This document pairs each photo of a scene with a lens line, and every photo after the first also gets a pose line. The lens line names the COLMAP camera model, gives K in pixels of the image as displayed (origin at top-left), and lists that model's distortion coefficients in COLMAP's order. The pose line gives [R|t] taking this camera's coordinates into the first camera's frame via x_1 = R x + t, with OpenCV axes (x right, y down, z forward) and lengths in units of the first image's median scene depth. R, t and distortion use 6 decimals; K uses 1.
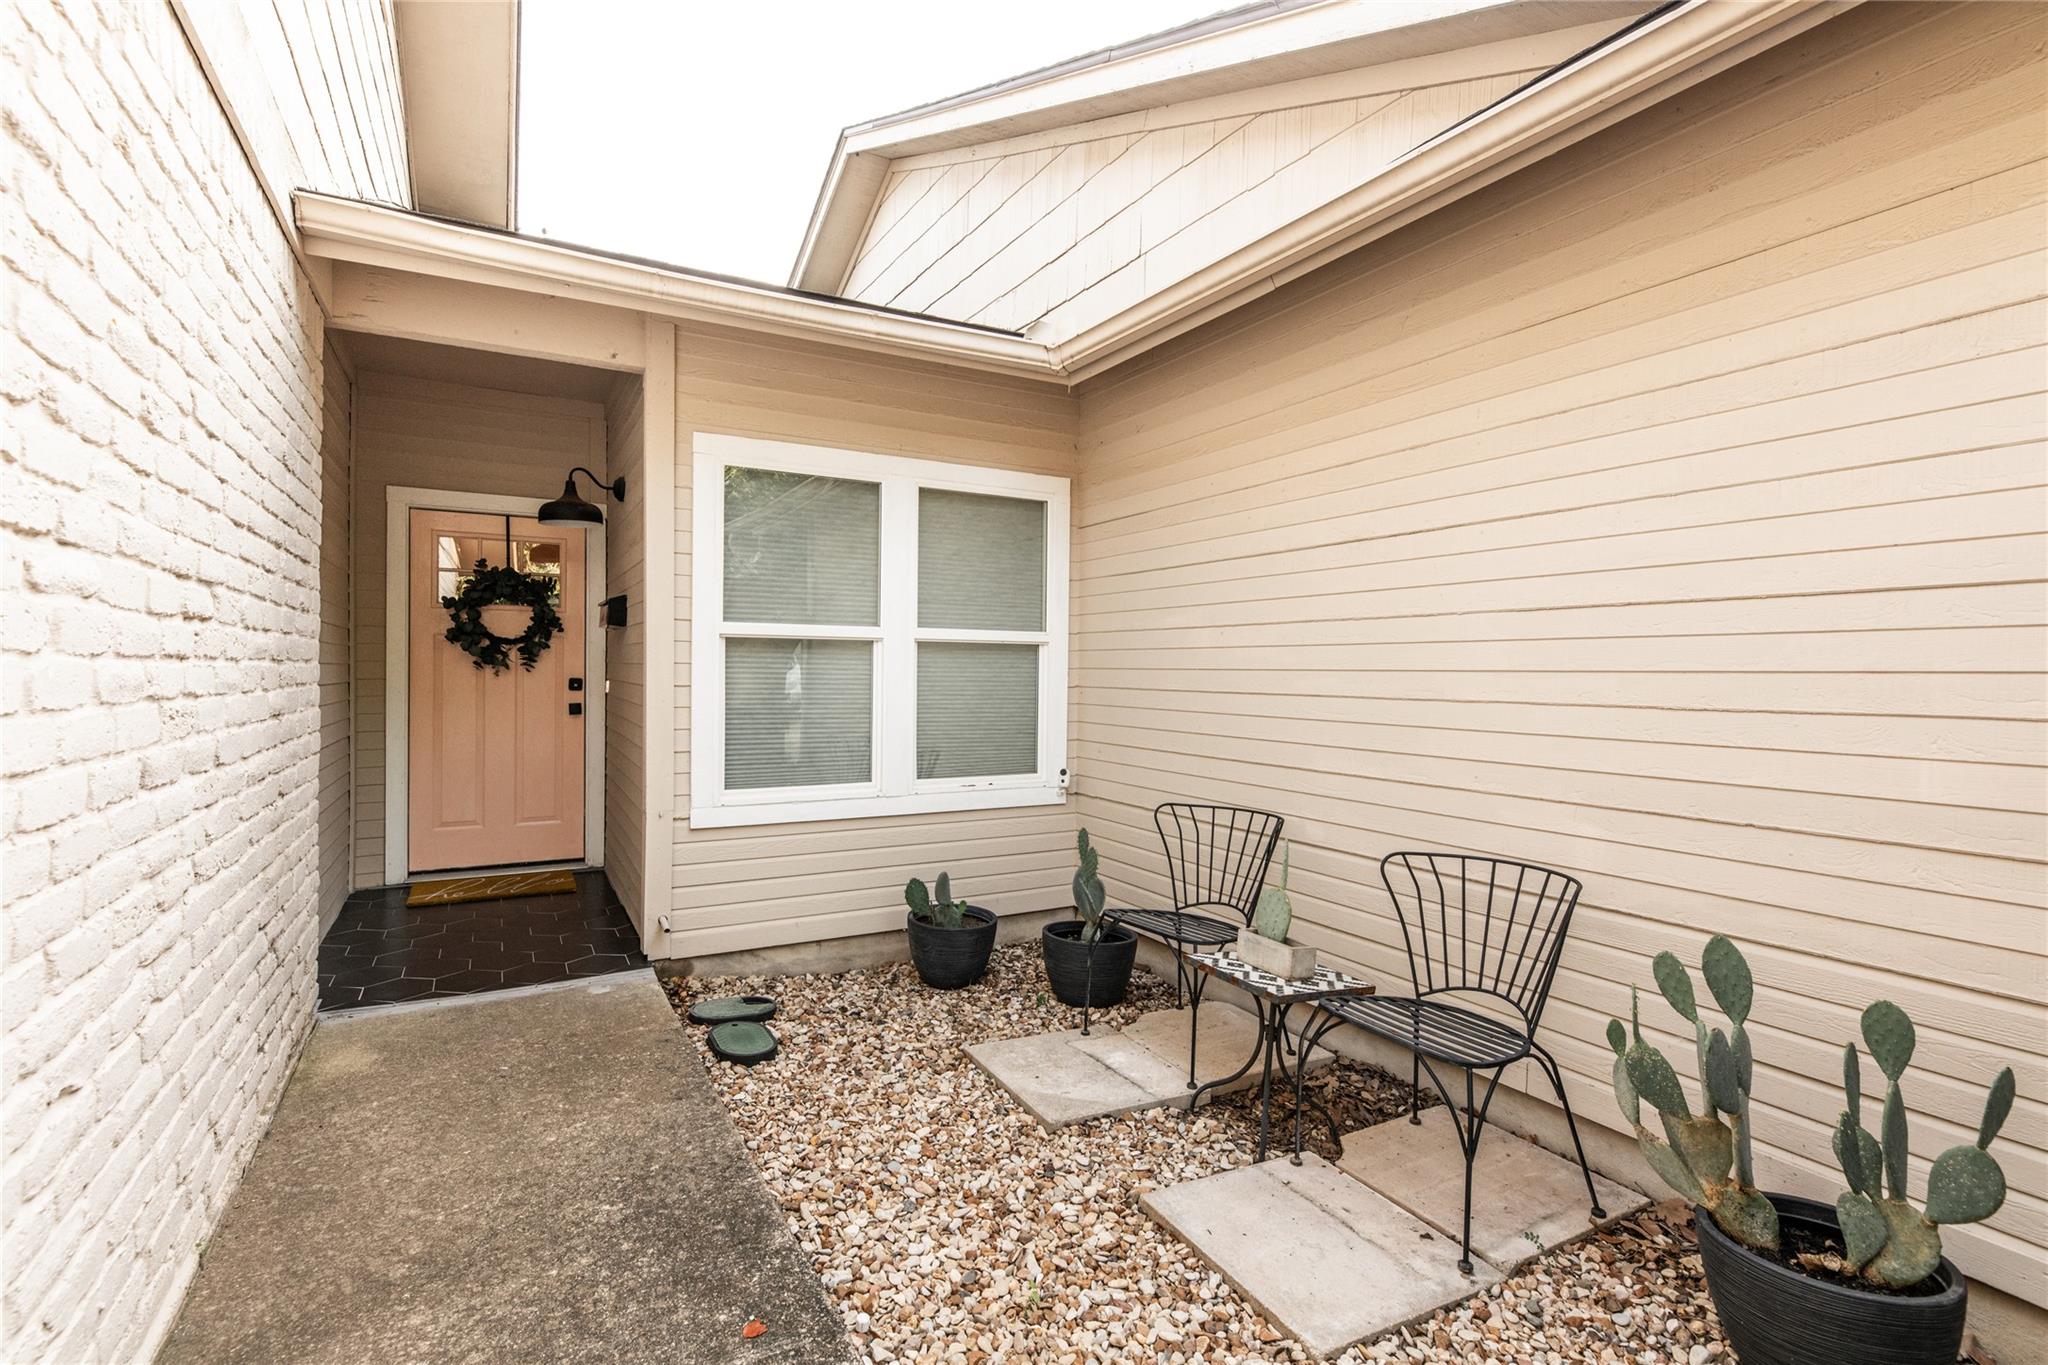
lens RADIAL K [[944.8, 0, 1024.0], [0, 944.8, 682.5], [0, 0, 1]] dist [0.000520, 0.000343]
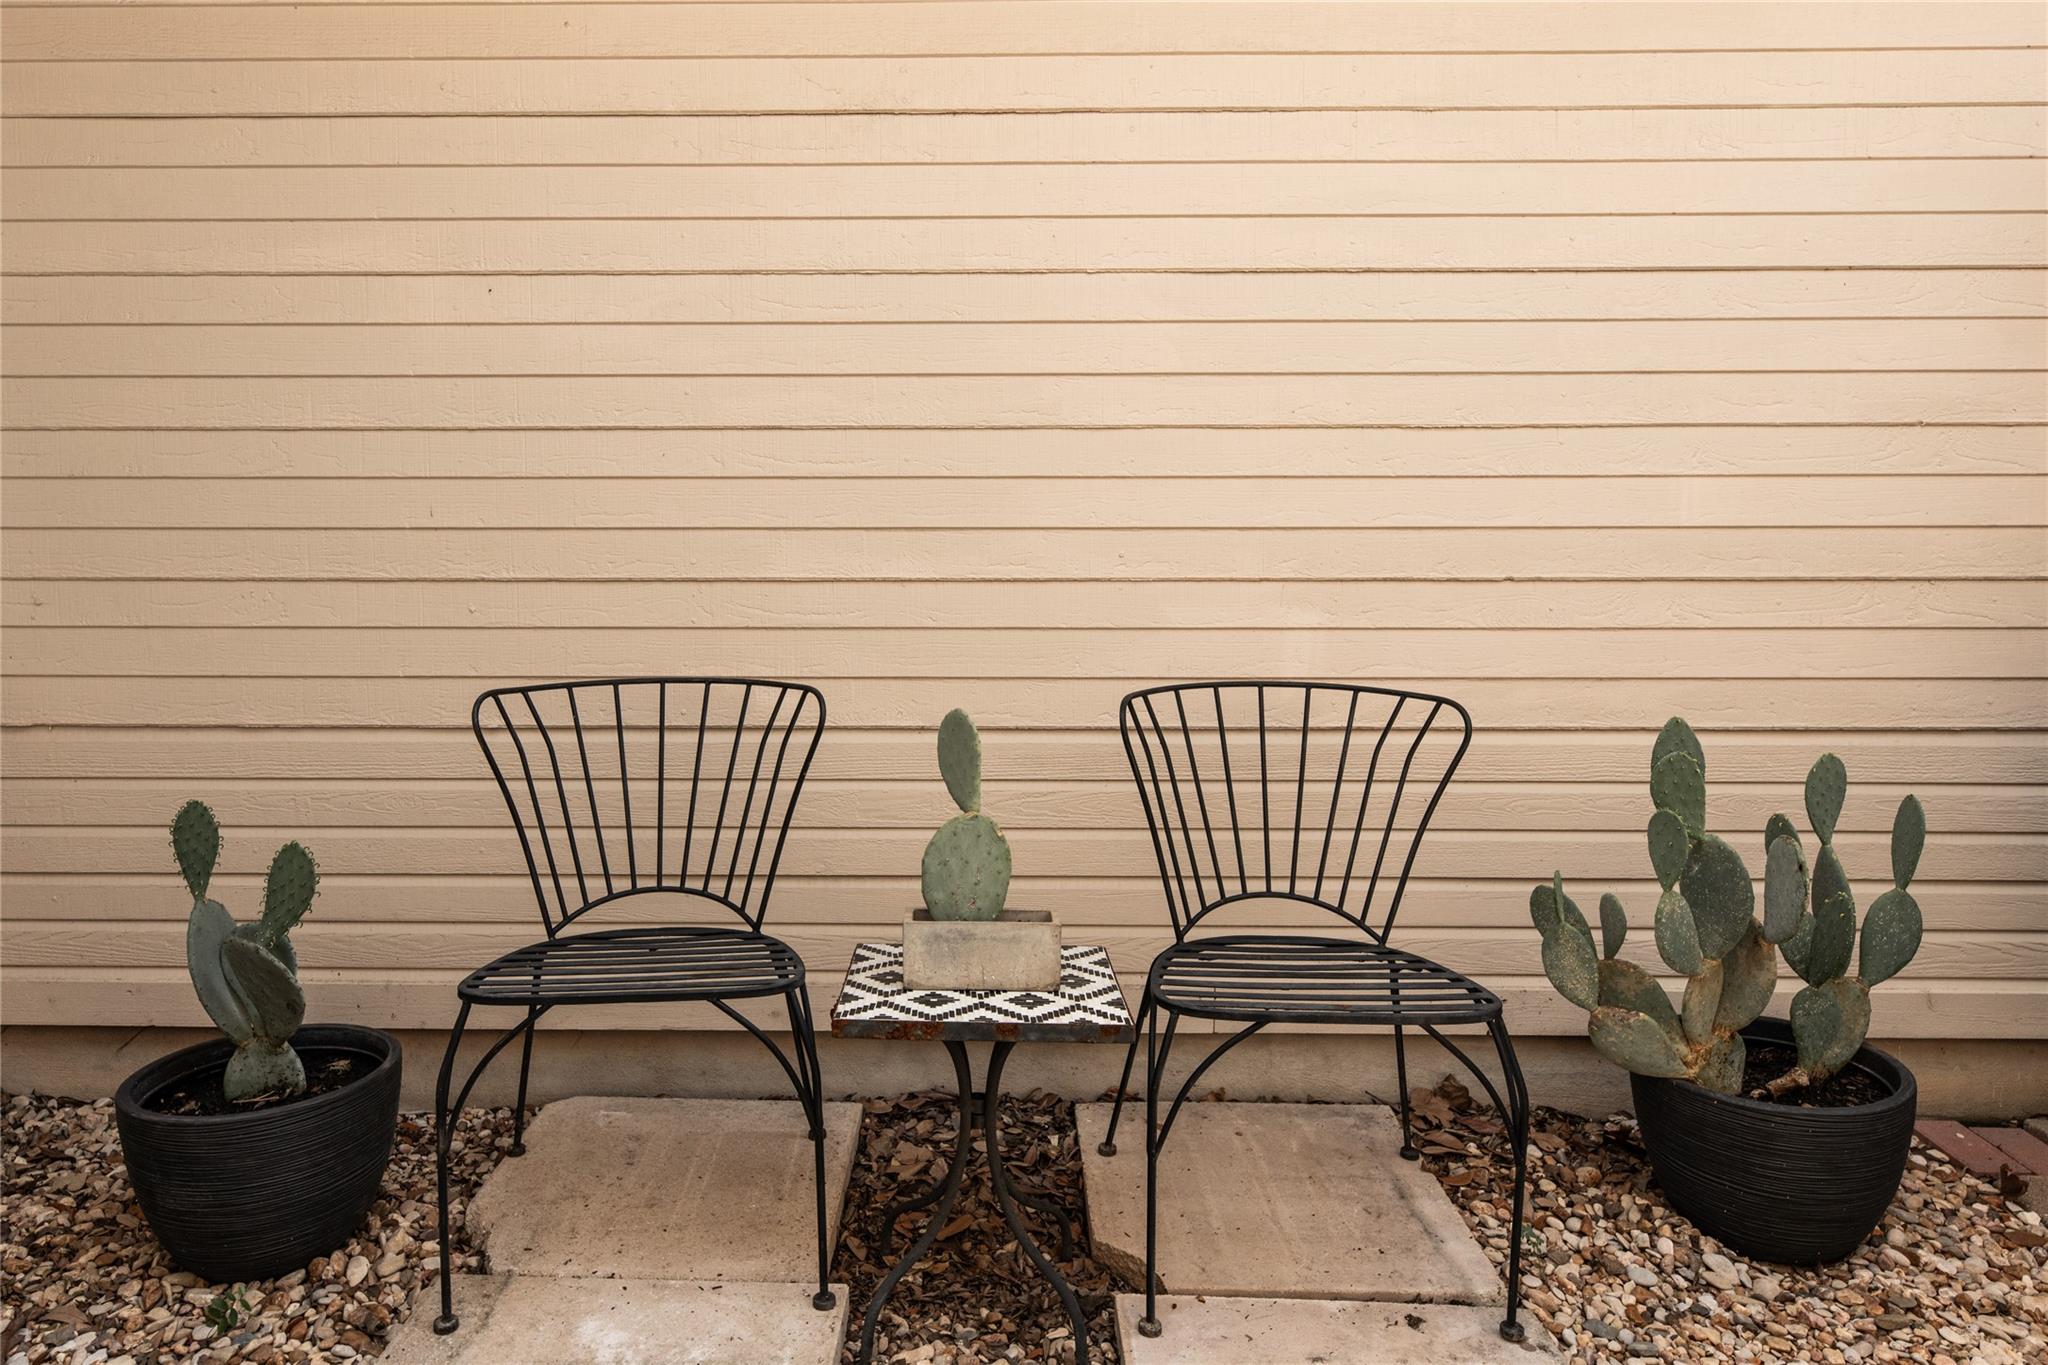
lens RADIAL K [[1473.2, 0, 1023.8], [0, 1473.2, 573.4], [0, 0, 1]] dist [-0.012179, -0.001835]
pose [[0.501861, -0.123477, 0.856090, -0.300918], [0.017721, 0.991018, 0.132549, -0.010547], [-0.864767, -0.051350, 0.499541, 0.527382]]
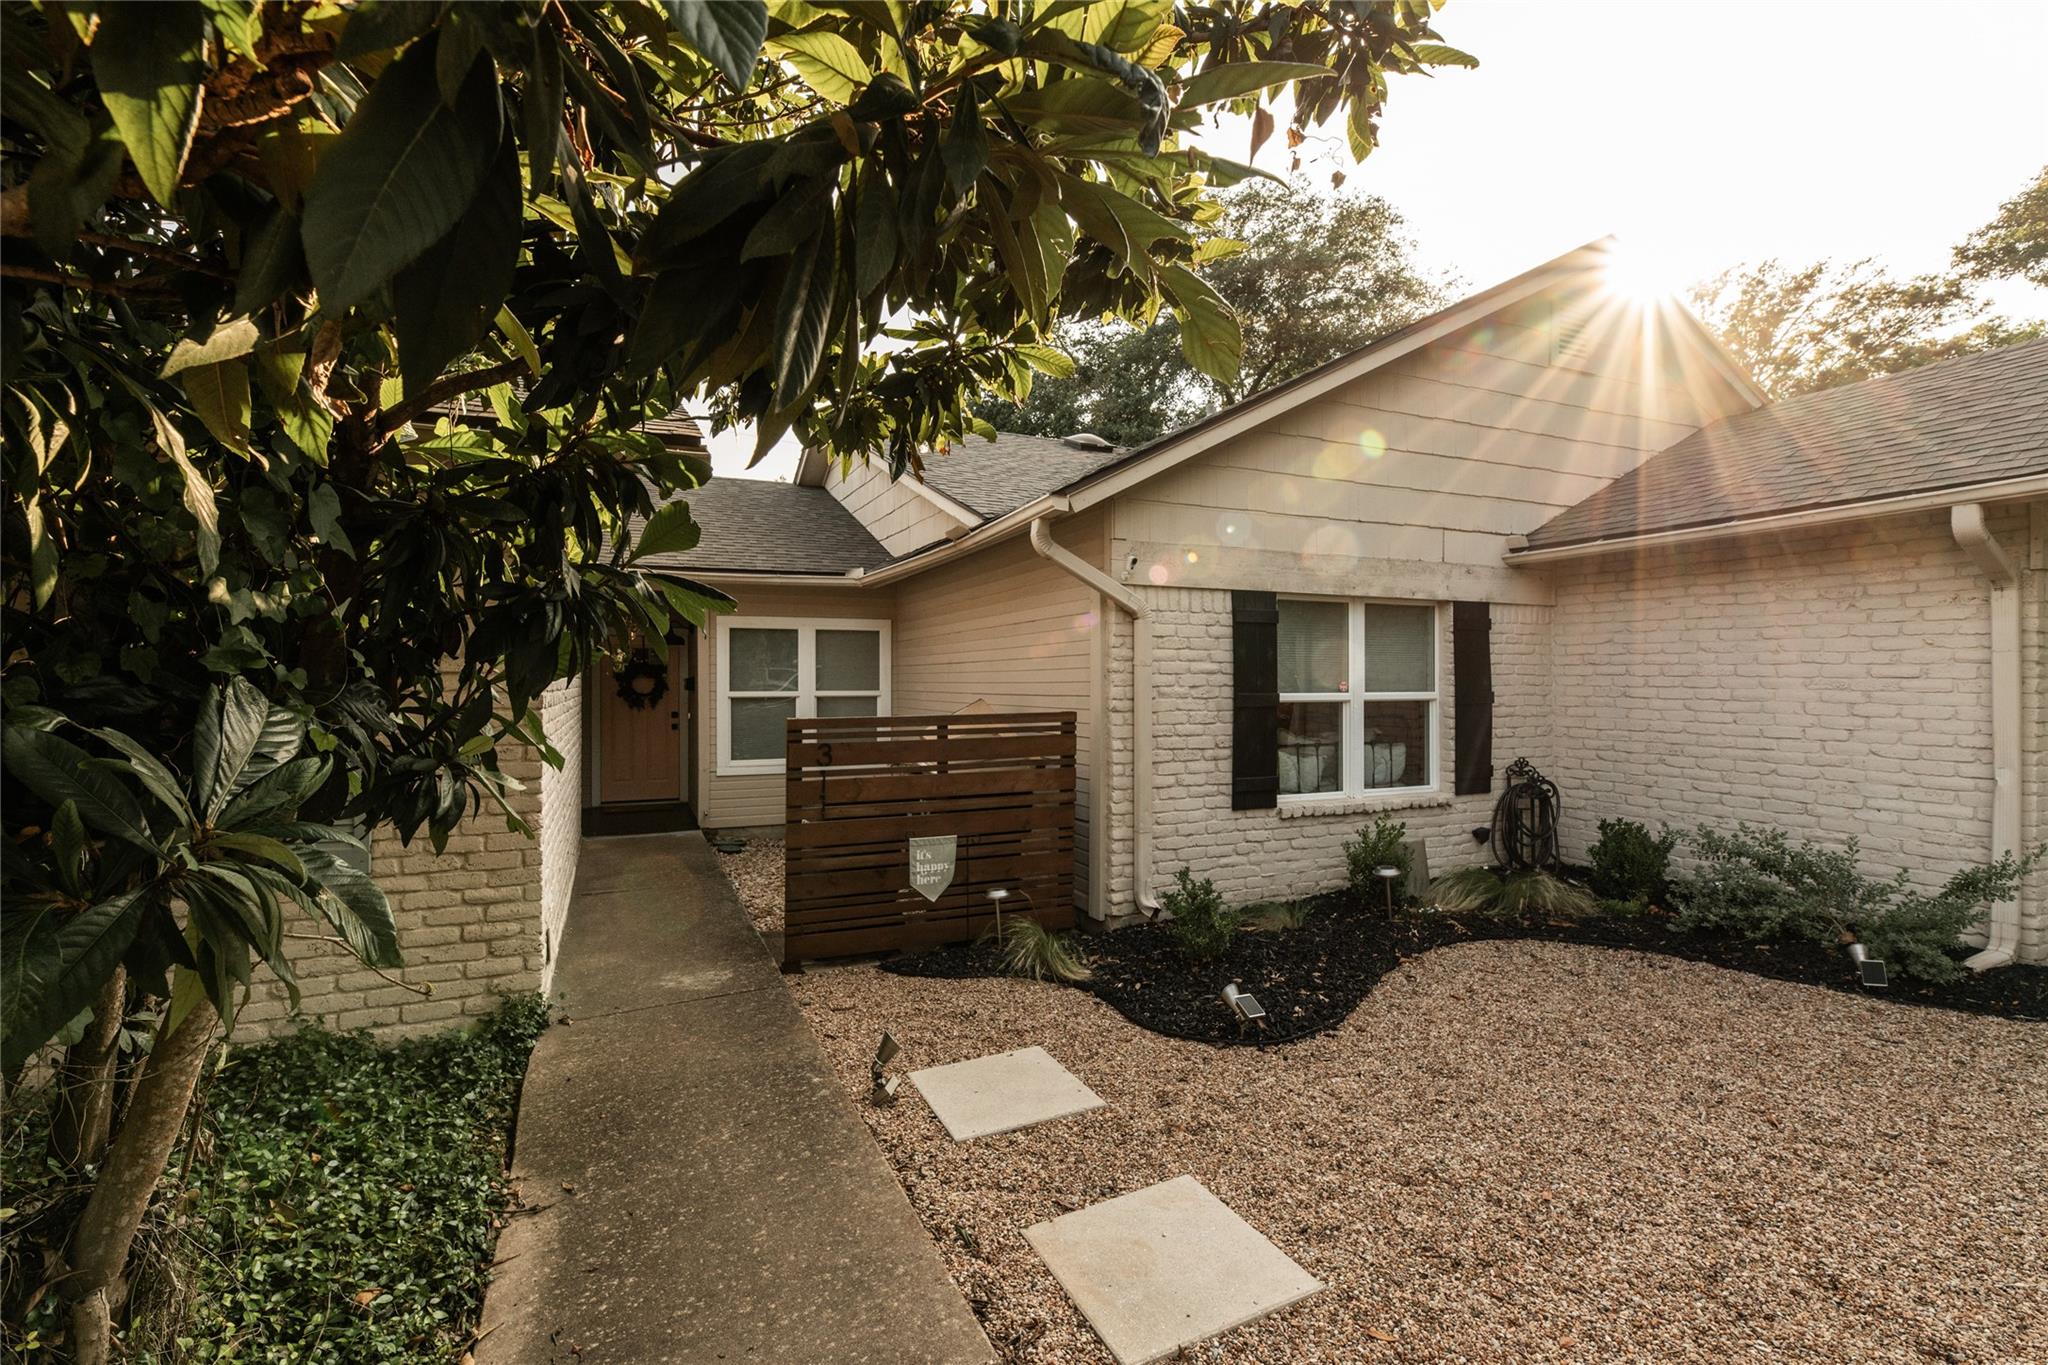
lens RADIAL K [[944.8, 0, 1024.0], [0, 944.8, 682.5], [0, 0, 1]] dist [0.000520, 0.000343]
pose [[0.994784, -0.009525, -0.101559, 0.669596], [0.008521, 0.999910, -0.010321, -0.054809], [0.101648, 0.009401, 0.994776, -1.321470]]
